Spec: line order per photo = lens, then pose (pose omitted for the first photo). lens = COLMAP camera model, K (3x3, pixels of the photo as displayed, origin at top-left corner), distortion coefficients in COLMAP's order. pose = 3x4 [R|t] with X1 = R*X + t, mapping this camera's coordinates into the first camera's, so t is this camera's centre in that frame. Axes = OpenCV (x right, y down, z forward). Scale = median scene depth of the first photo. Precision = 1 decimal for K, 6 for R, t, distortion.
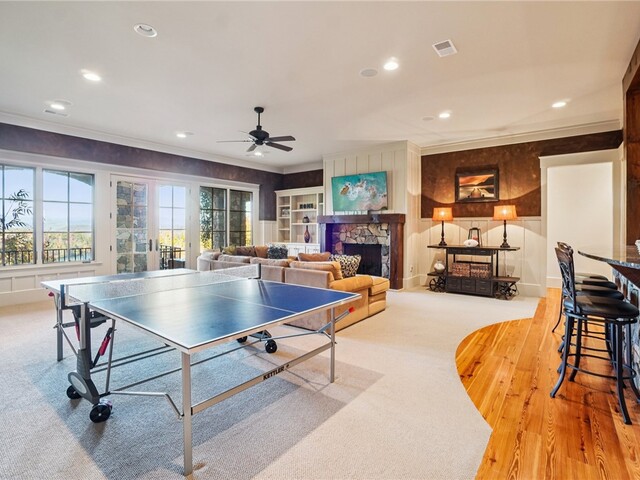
lens RADIAL K [[322.1, 0, 319.7], [0, 322.1, 234.0], [0, 0, 1]] dist [-0.049575, 0.014804]
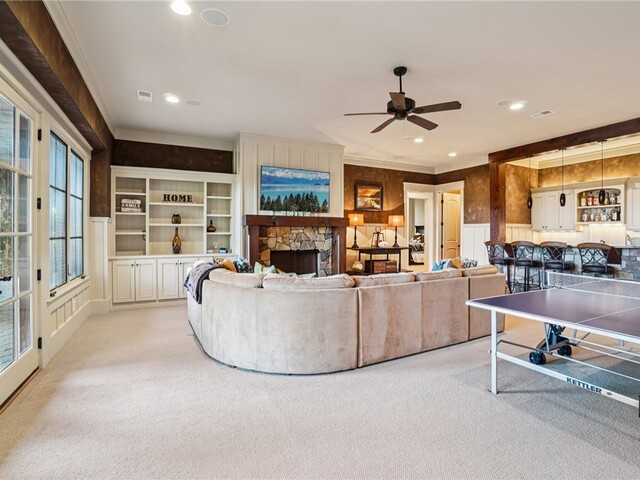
lens RADIAL K [[322.1, 0, 319.5], [0, 322.1, 235.2], [0, 0, 1]] dist [-0.049575, 0.014804]
pose [[0.455695, -0.005814, 0.890117, -0.643804], [0.011547, 0.999933, 0.000619, -0.009741], [-0.890061, 0.009996, 0.455732, 0.576897]]
